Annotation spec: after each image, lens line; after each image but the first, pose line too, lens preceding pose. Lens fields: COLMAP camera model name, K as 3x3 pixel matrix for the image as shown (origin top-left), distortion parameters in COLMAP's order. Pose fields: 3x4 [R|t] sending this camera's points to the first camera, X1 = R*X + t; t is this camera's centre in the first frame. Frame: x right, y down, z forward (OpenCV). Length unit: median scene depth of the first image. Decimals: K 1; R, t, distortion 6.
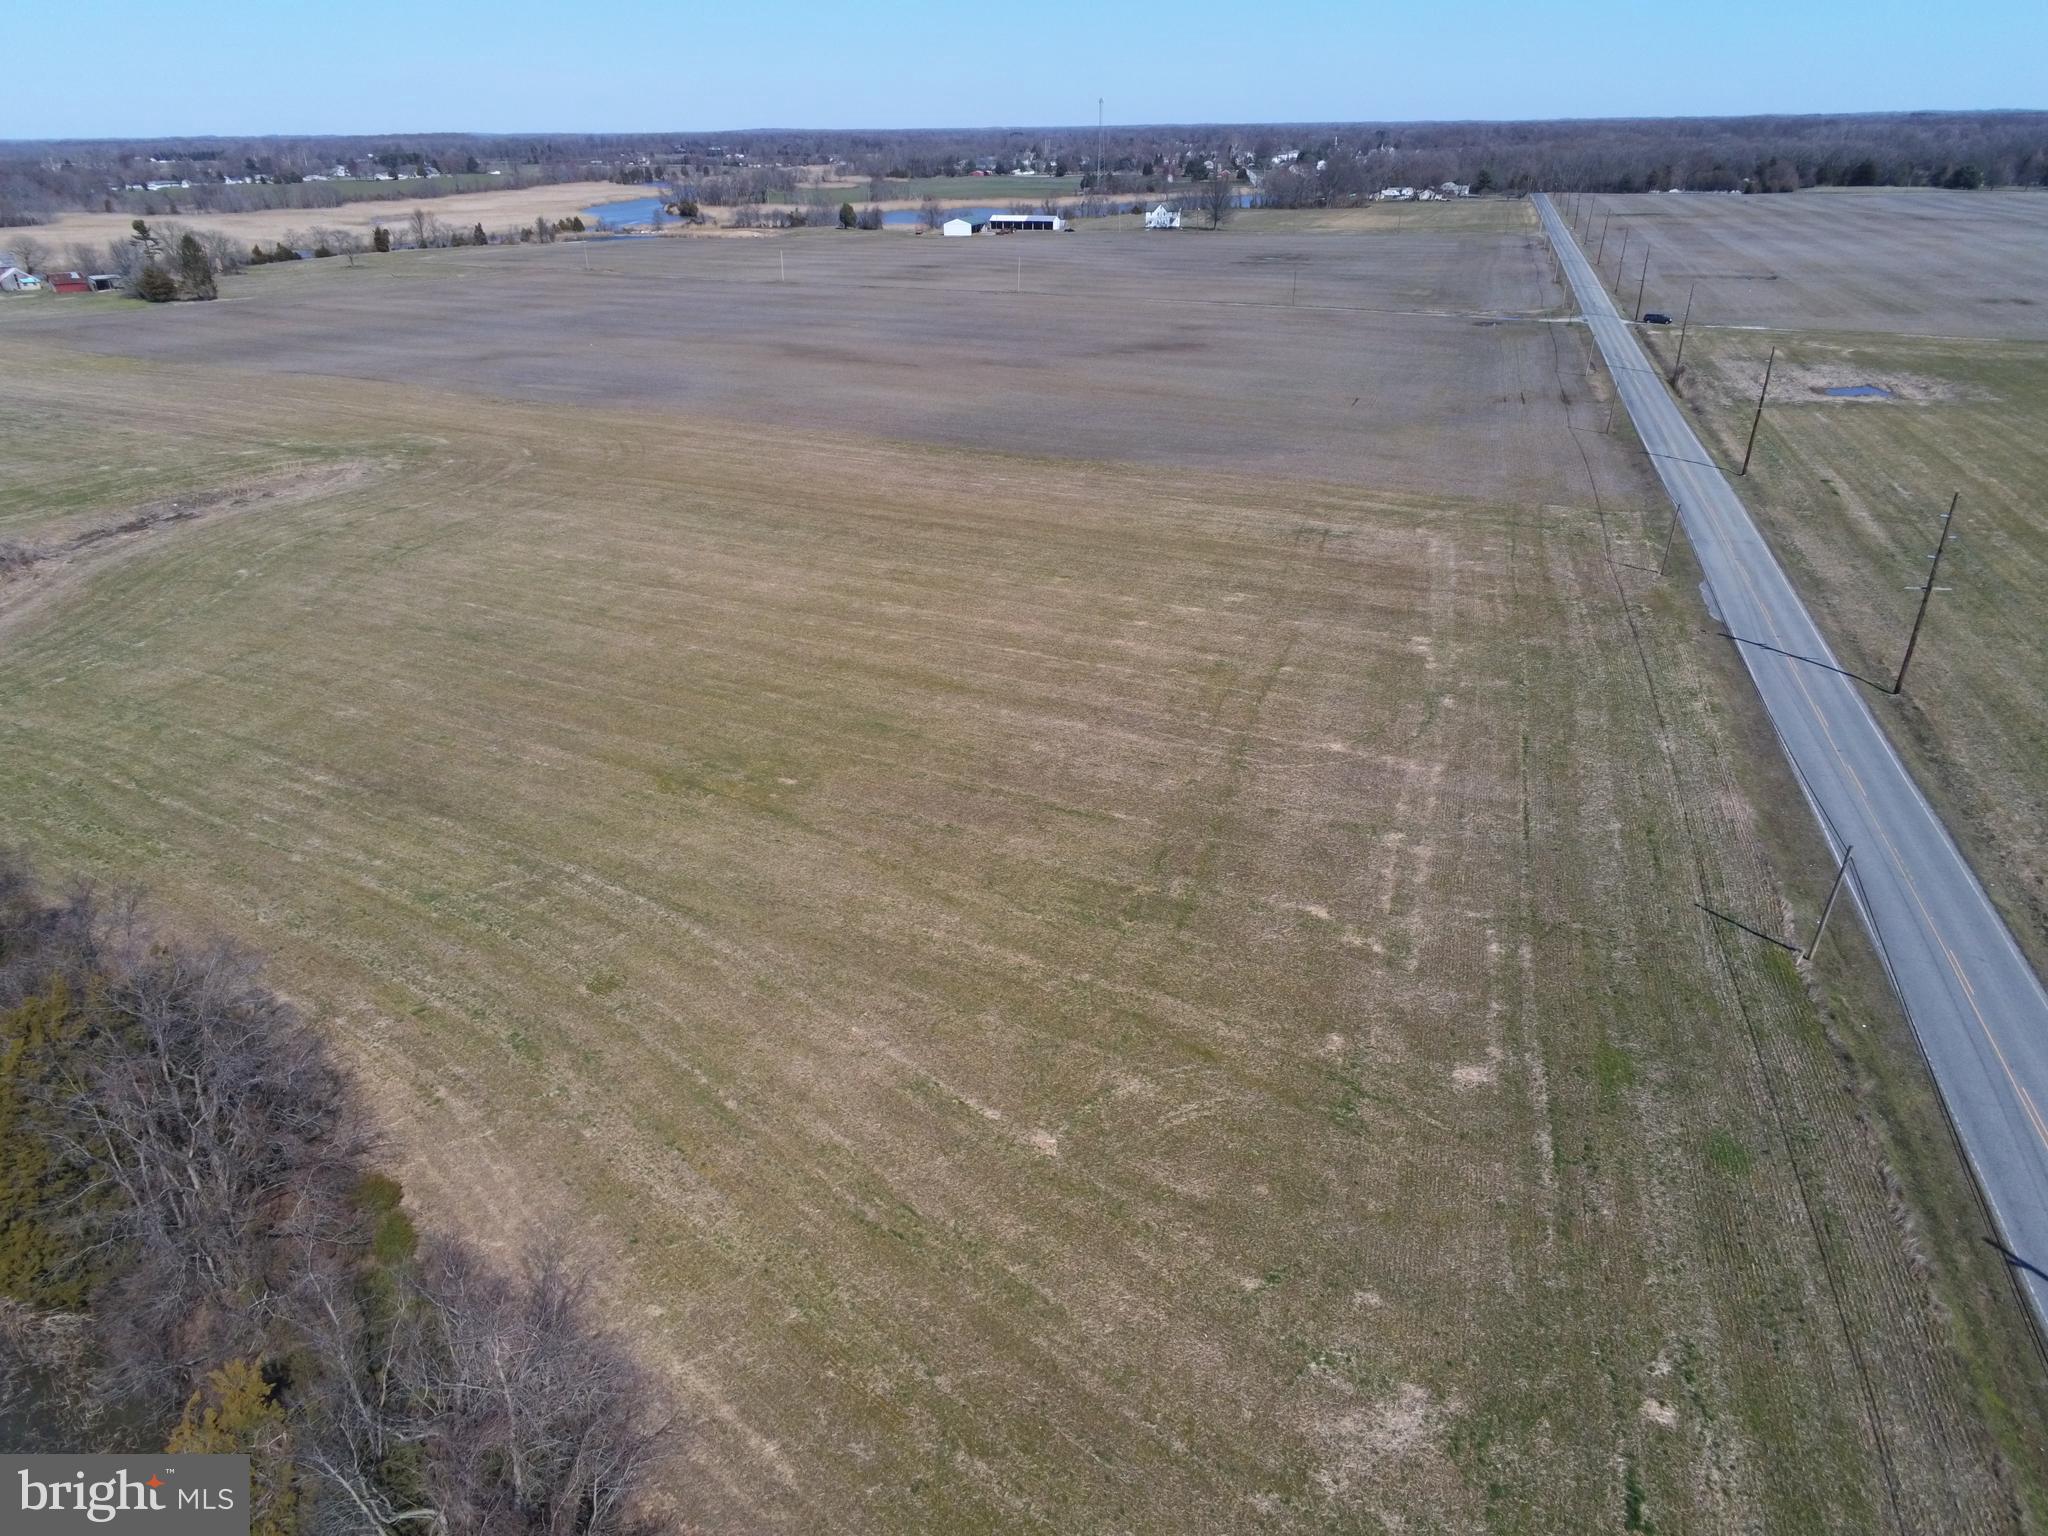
lens RADIAL K [[1313.6, 0, 1026.5], [0, 1313.6, 788.0], [0, 0, 1]] dist [0.003110, -0.000235]
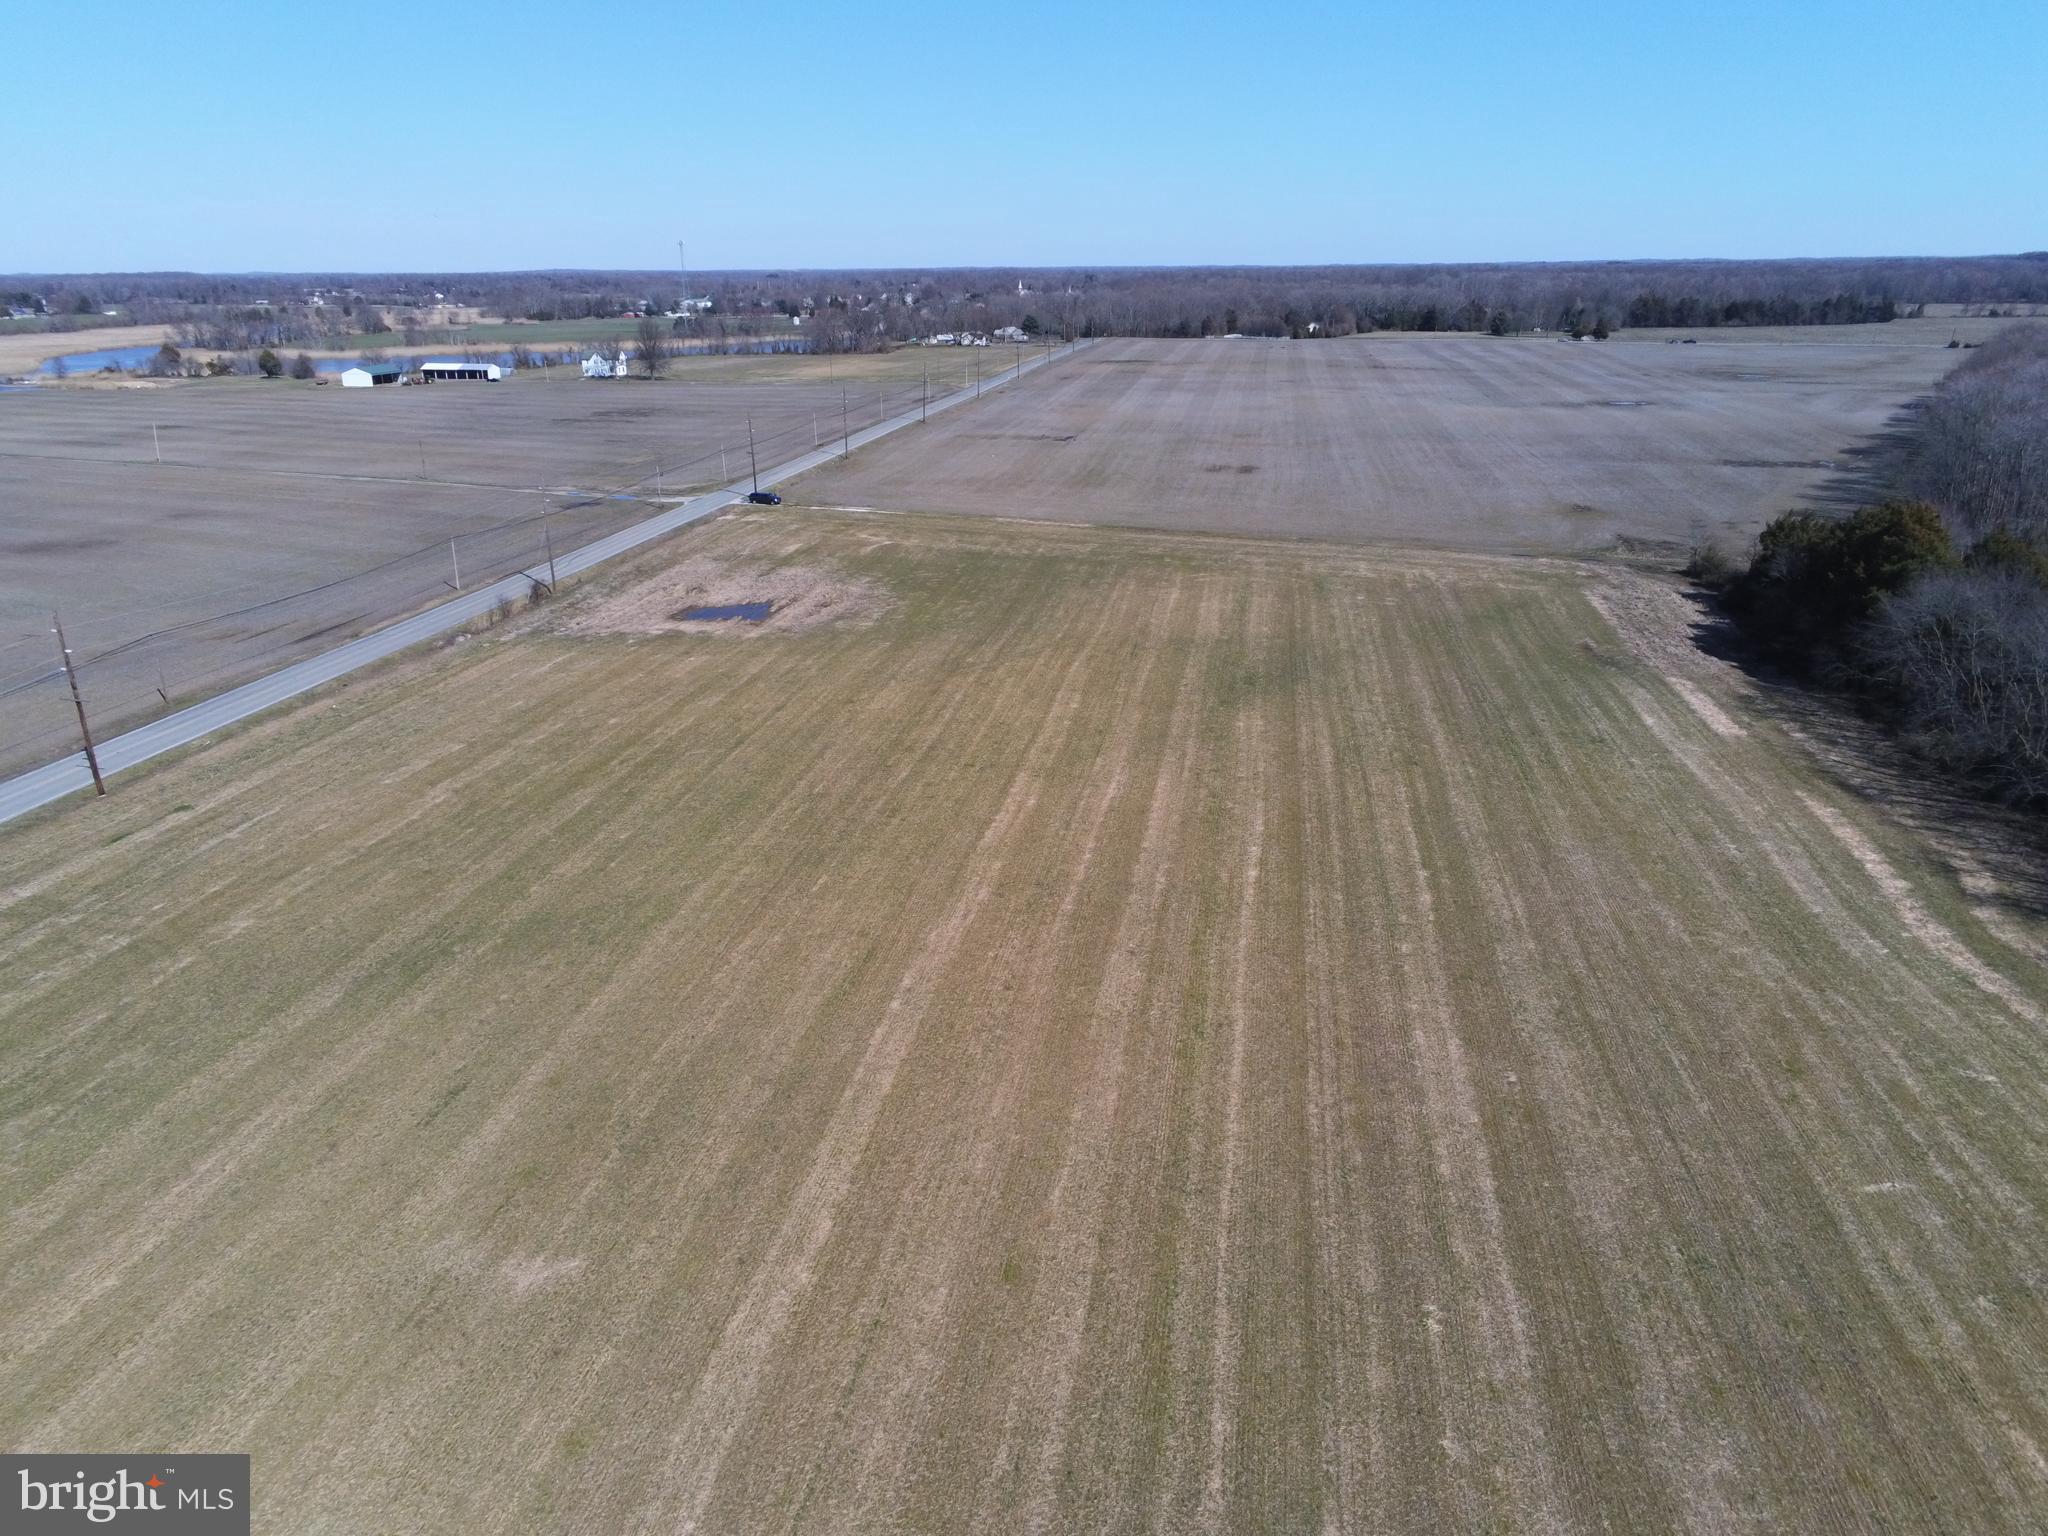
lens RADIAL K [[1313.6, 0, 1026.5], [0, 1313.6, 788.0], [0, 0, 1]] dist [0.003110, -0.000235]
pose [[0.992131, -0.040991, 0.118306, 0.259121], [0.051450, 0.994901, -0.086745, -0.045801], [-0.114147, 0.092149, 0.989181, 0.086176]]
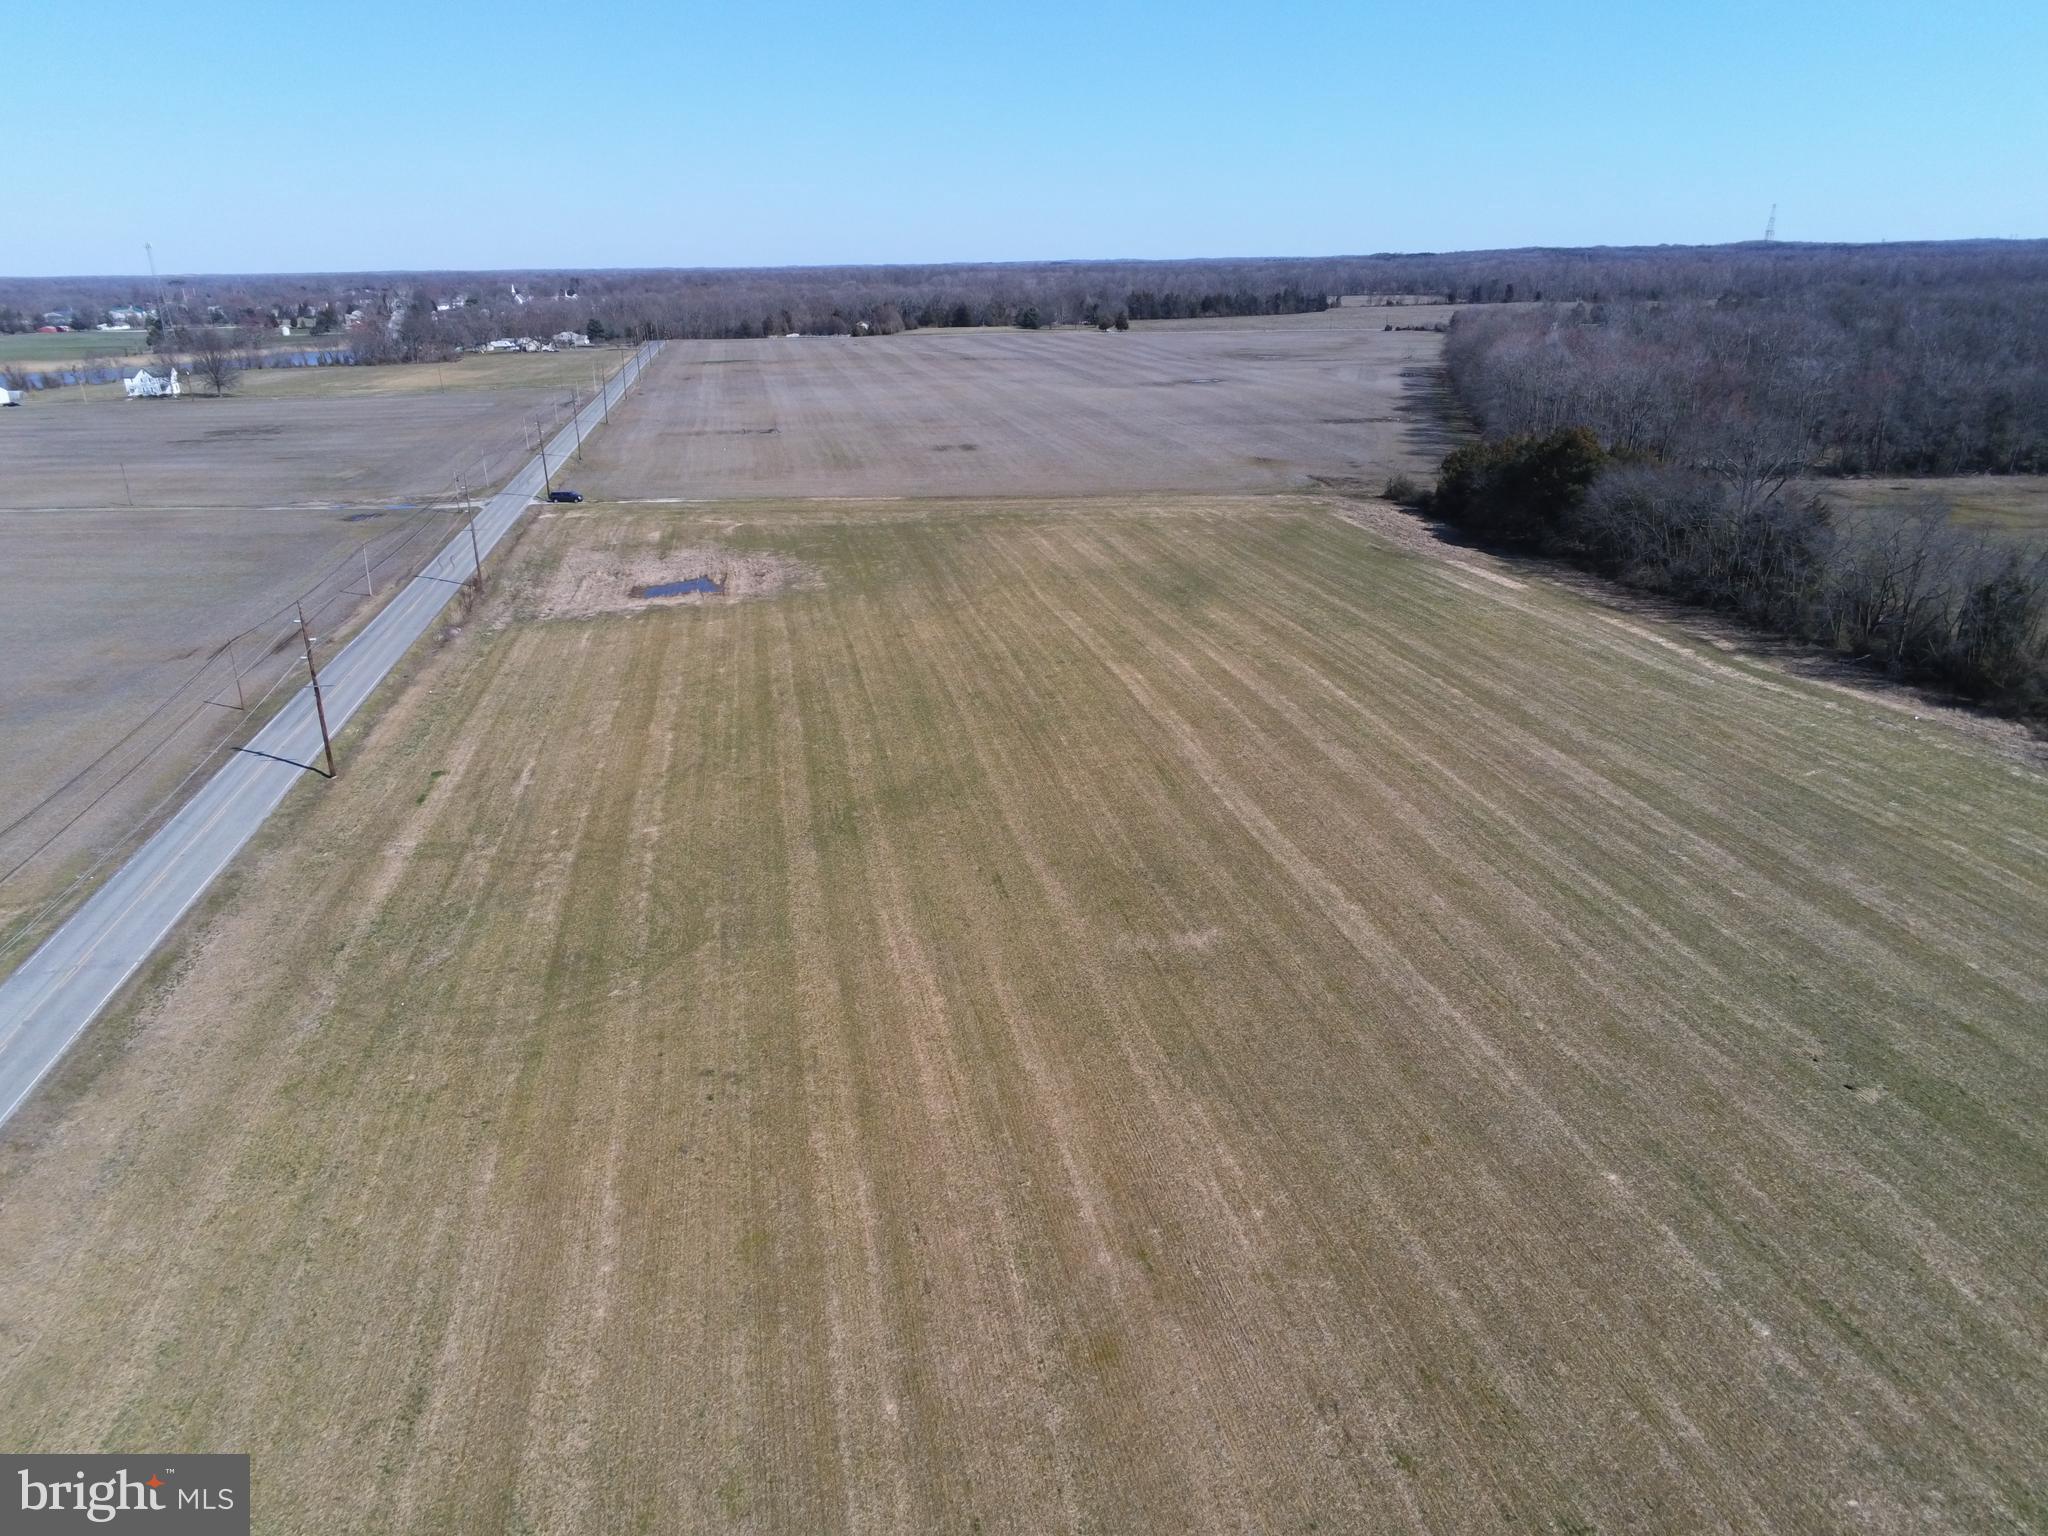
lens RADIAL K [[1313.6, 0, 1026.5], [0, 1313.6, 788.0], [0, 0, 1]] dist [0.003110, -0.000235]
pose [[0.873600, -0.179789, 0.452215, 0.154686], [0.220773, 0.974543, -0.039042, -0.035443], [-0.433684, 0.133944, 0.891054, 0.065516]]
